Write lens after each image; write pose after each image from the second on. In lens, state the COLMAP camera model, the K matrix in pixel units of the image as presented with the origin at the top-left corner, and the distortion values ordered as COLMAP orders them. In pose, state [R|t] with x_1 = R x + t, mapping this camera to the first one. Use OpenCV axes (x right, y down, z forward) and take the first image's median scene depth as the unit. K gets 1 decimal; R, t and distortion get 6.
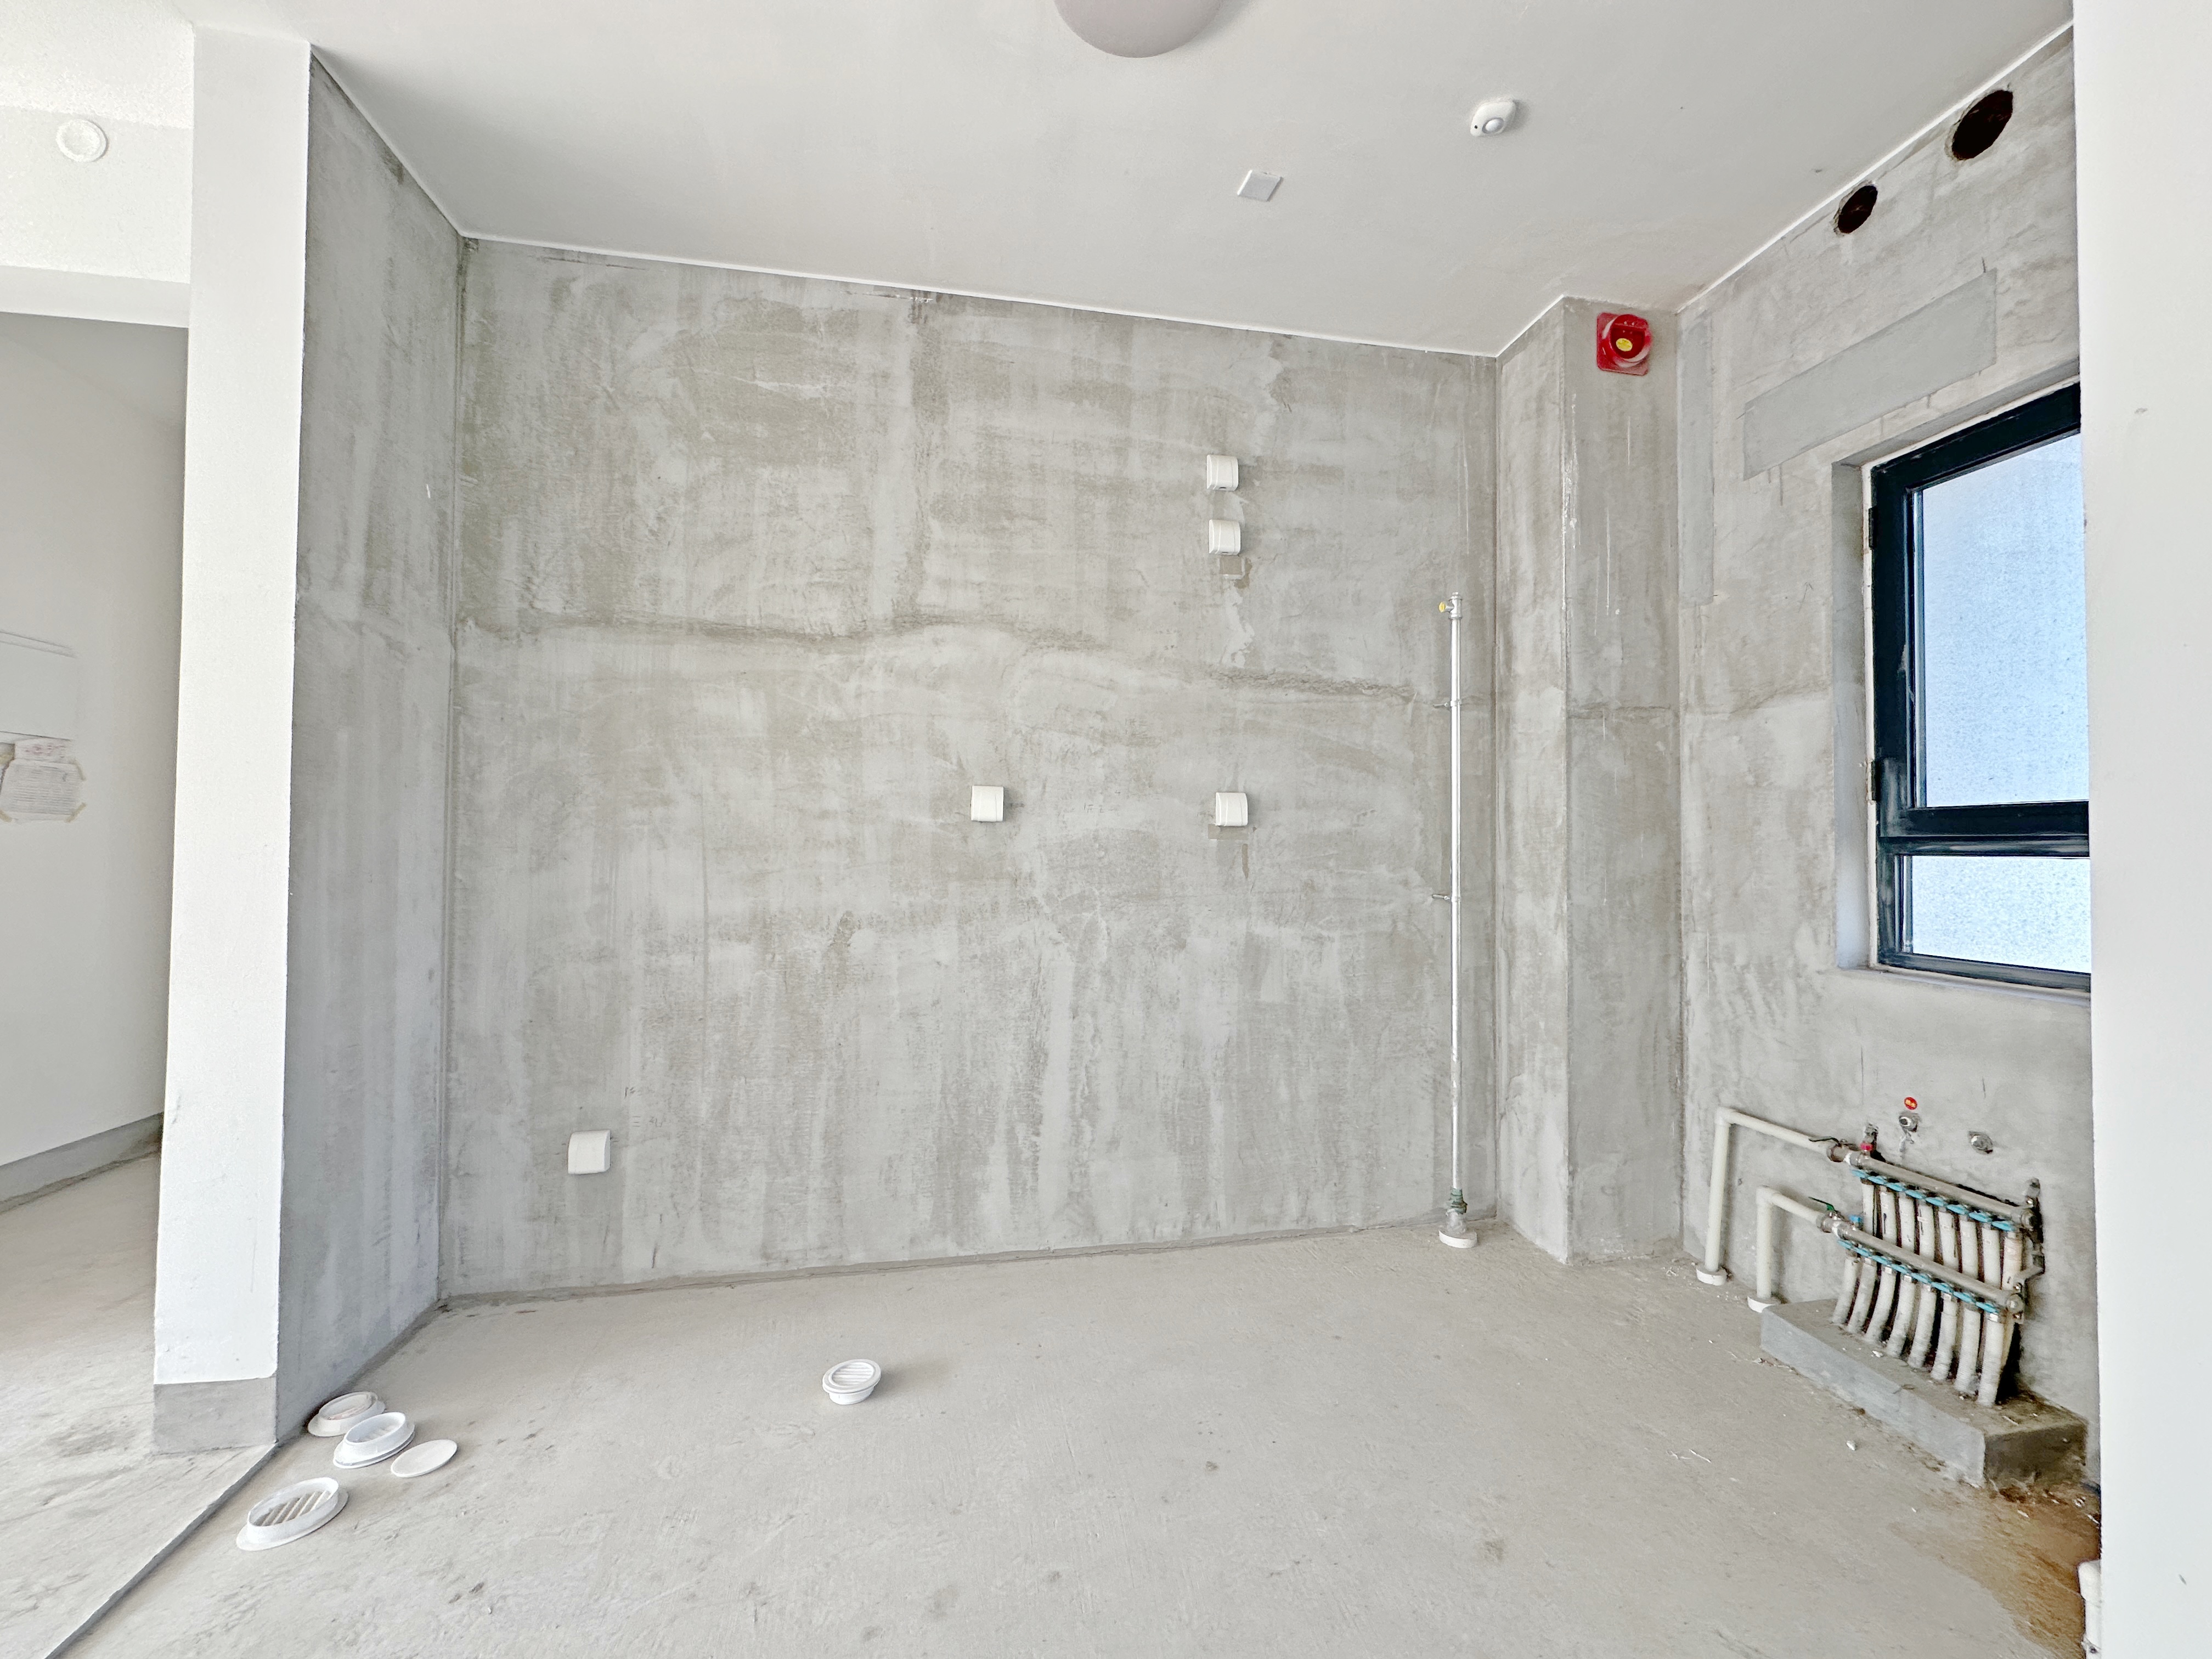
lens RADIAL K [[871.8, 0, 1109.6], [0, 871.8, 831.3], [0, 0, 1]] dist [0.000260, -0.000596]
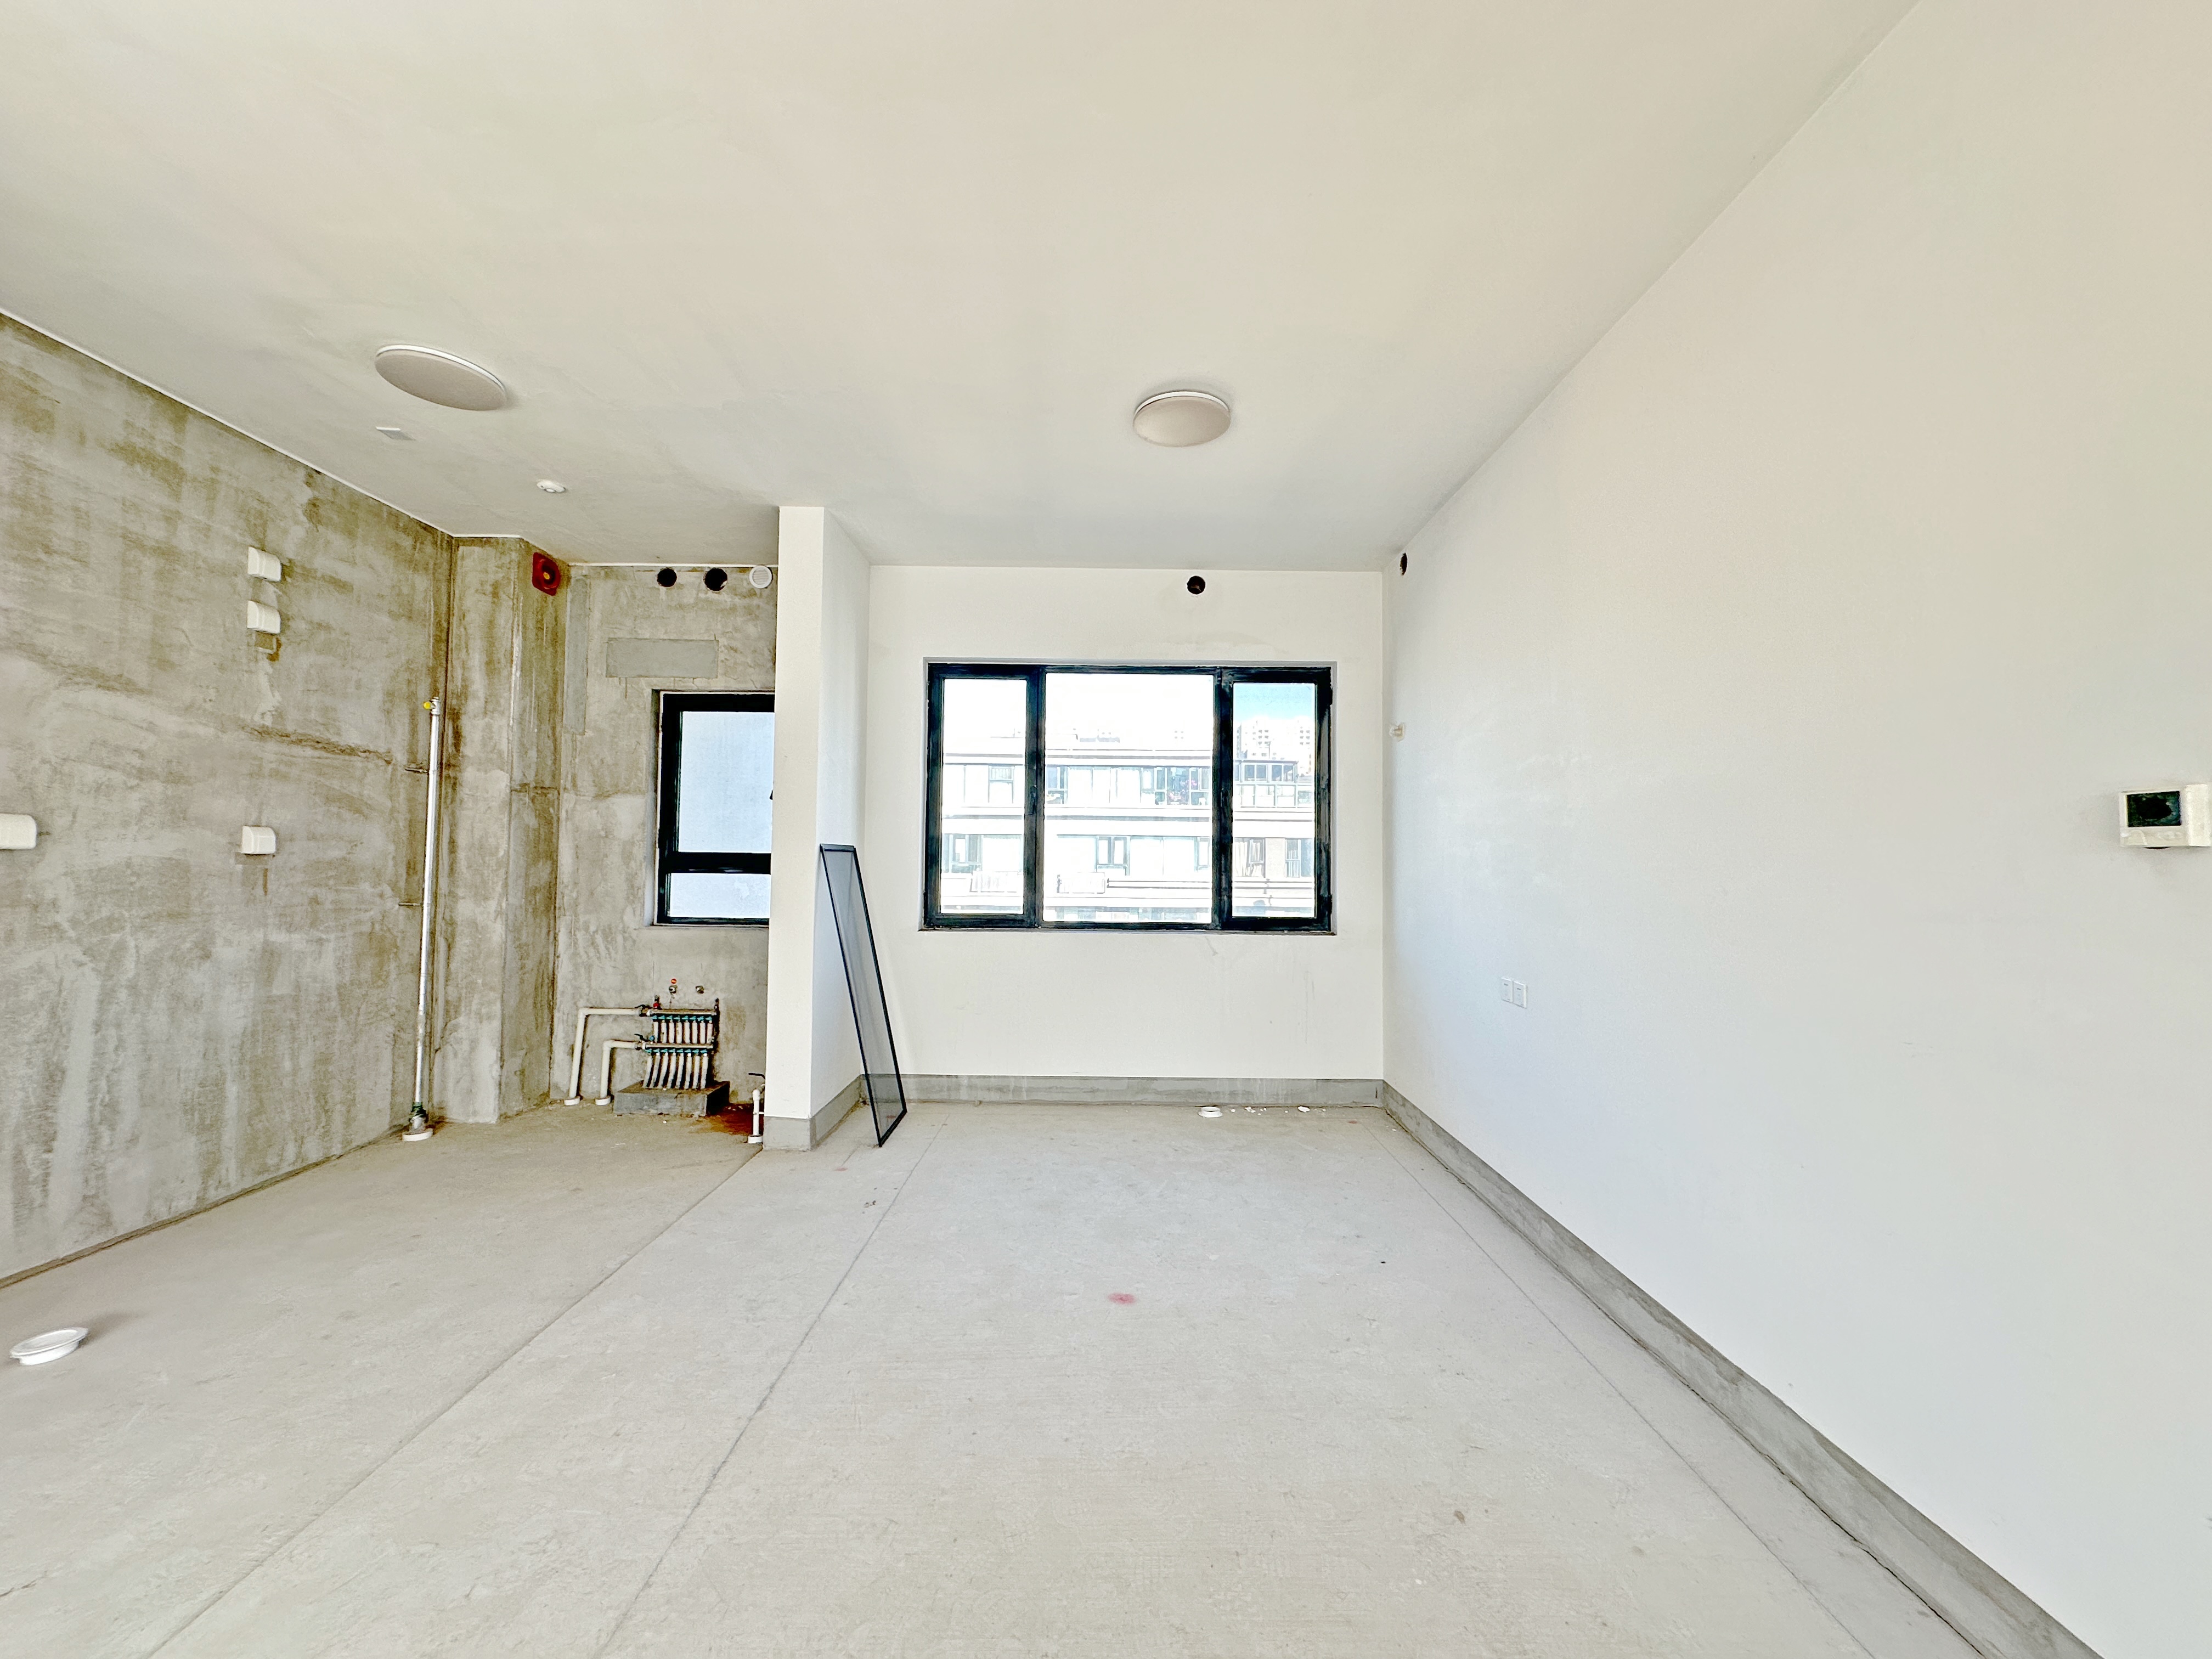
lens RADIAL K [[871.8, 0, 1108.2], [0, 871.8, 829.9], [0, 0, 1]] dist [0.000260, -0.000596]
pose [[0.185671, 0.034311, 0.982013, -0.871418], [-0.028978, 0.999147, -0.029430, -0.039879], [-0.982185, -0.022993, 0.186507, -0.417354]]
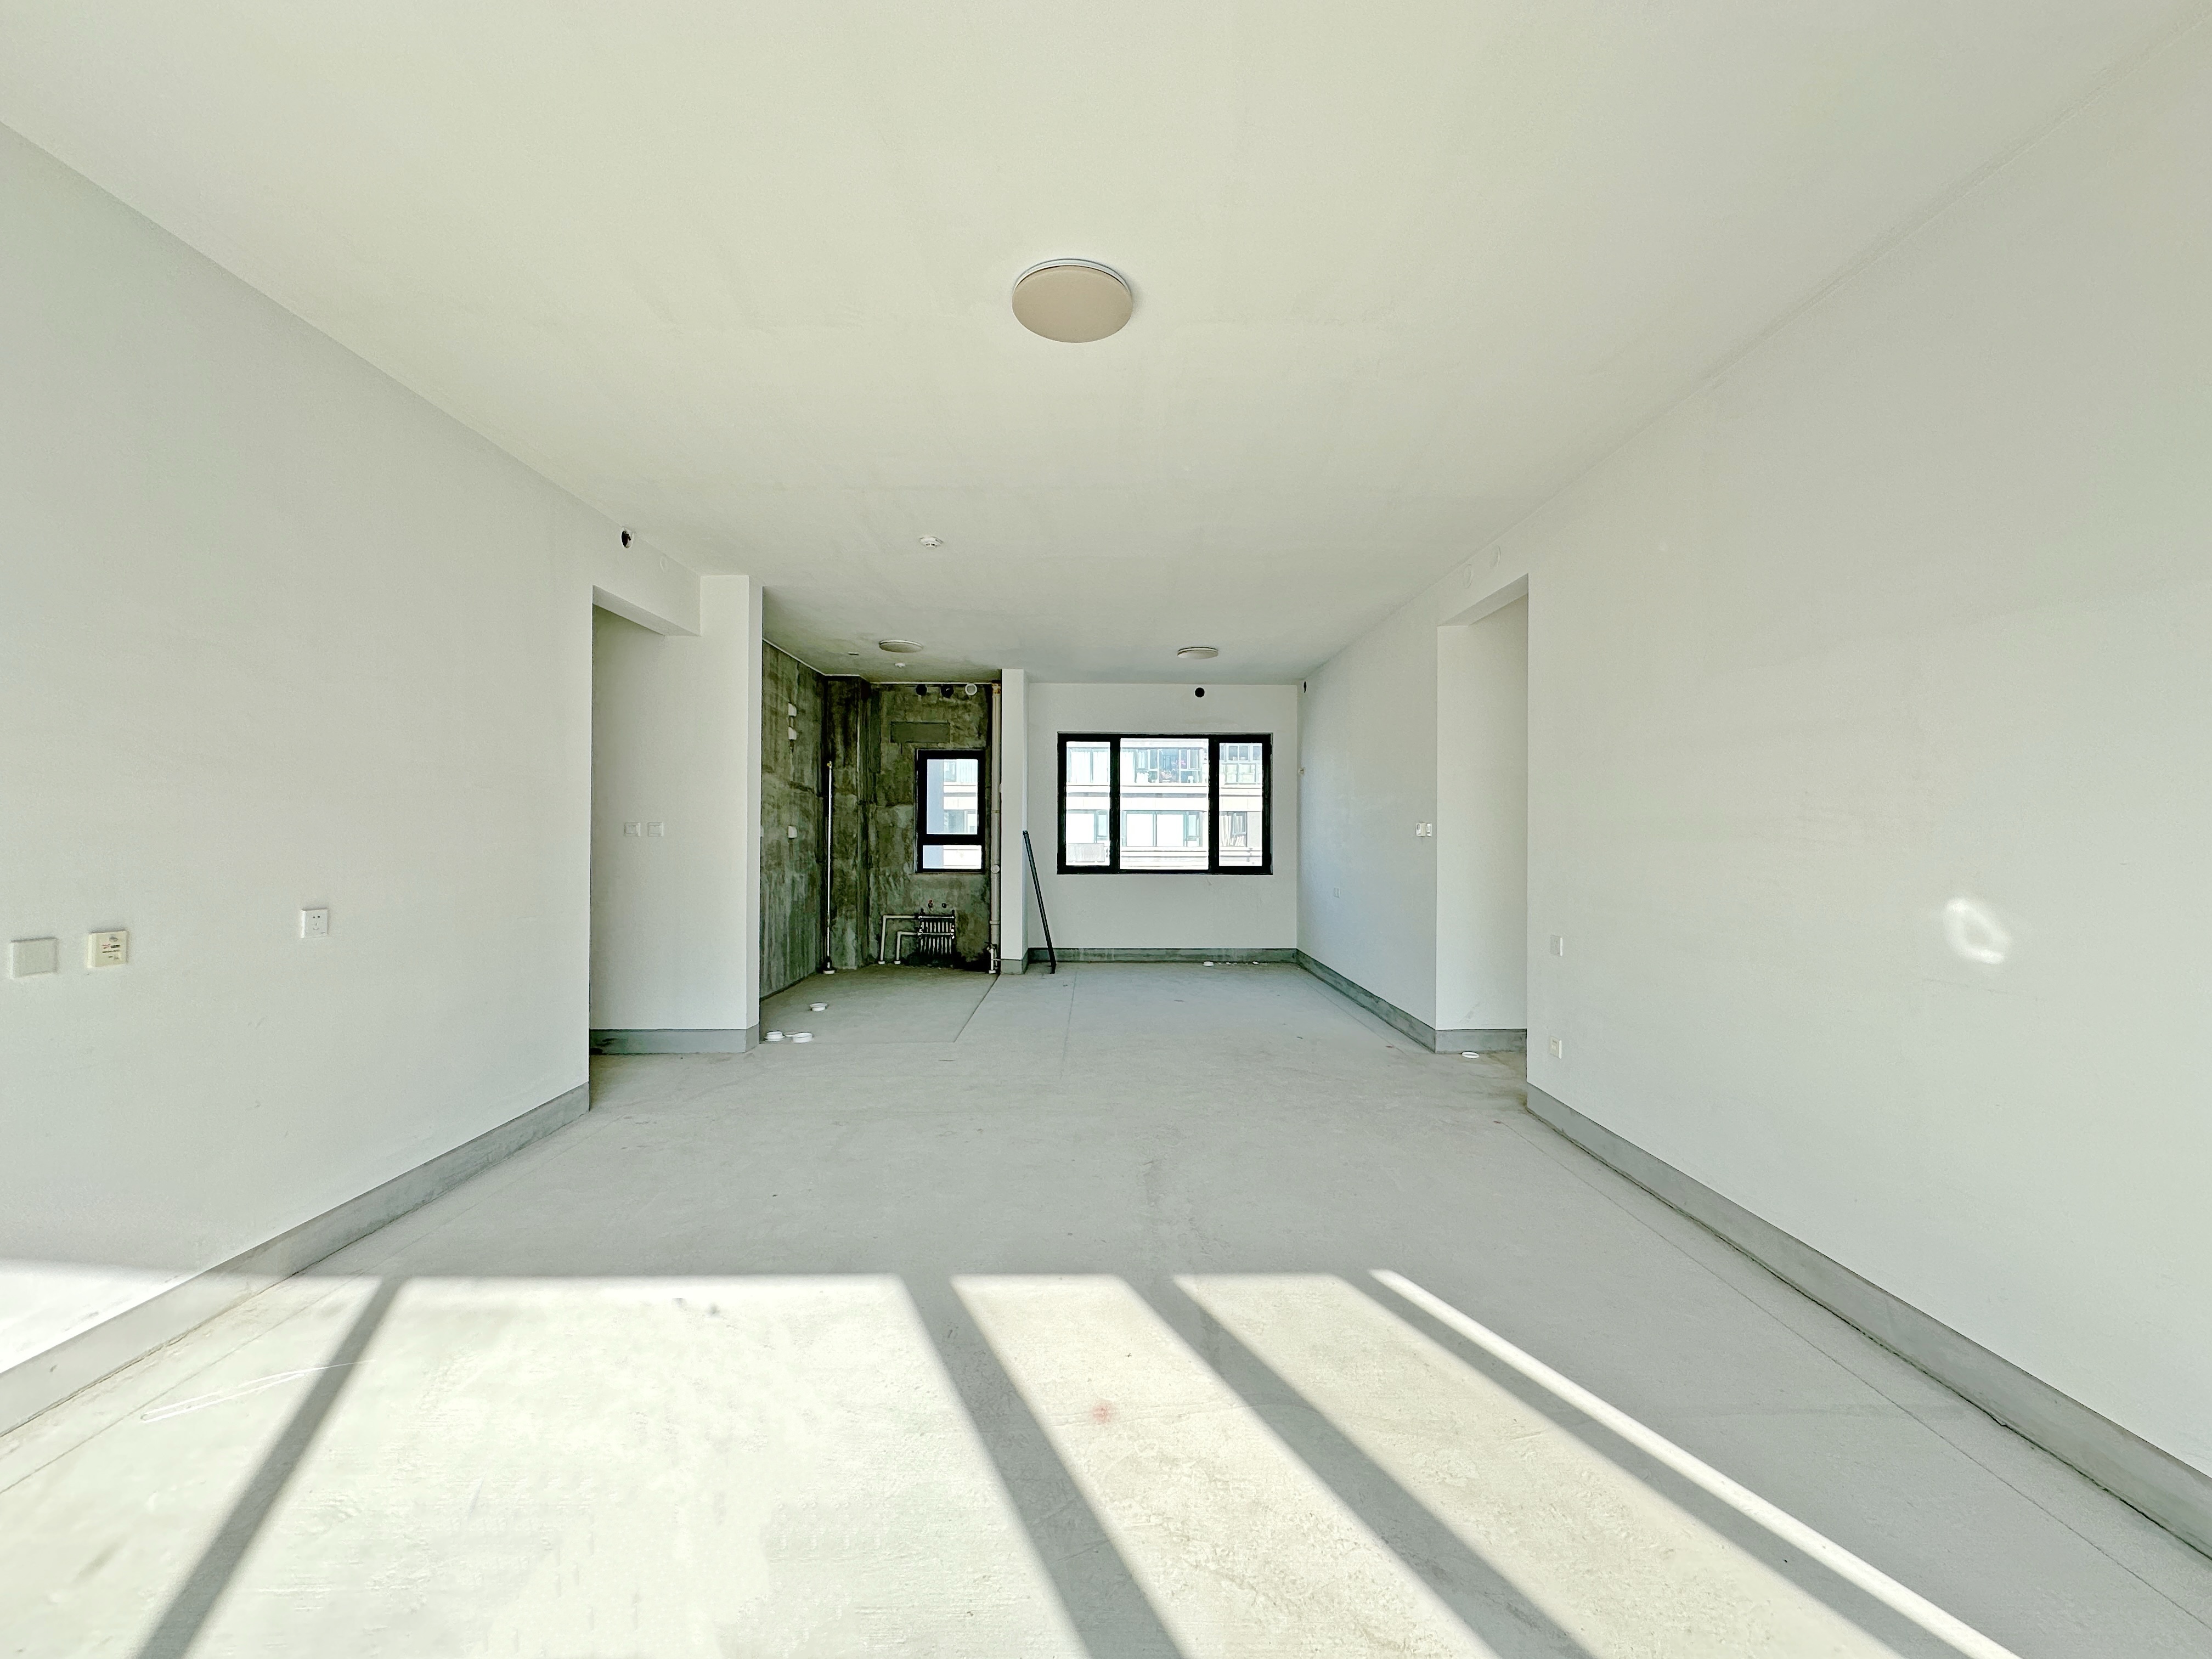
lens RADIAL K [[871.8, 0, 1108.0], [0, 871.8, 832.5], [0, 0, 1]] dist [0.000260, -0.000596]
pose [[0.169536, -0.002140, 0.985522, -2.524034], [-0.022162, 0.999736, 0.005984, -0.064646], [-0.985275, -0.022855, 0.169444, -0.486187]]
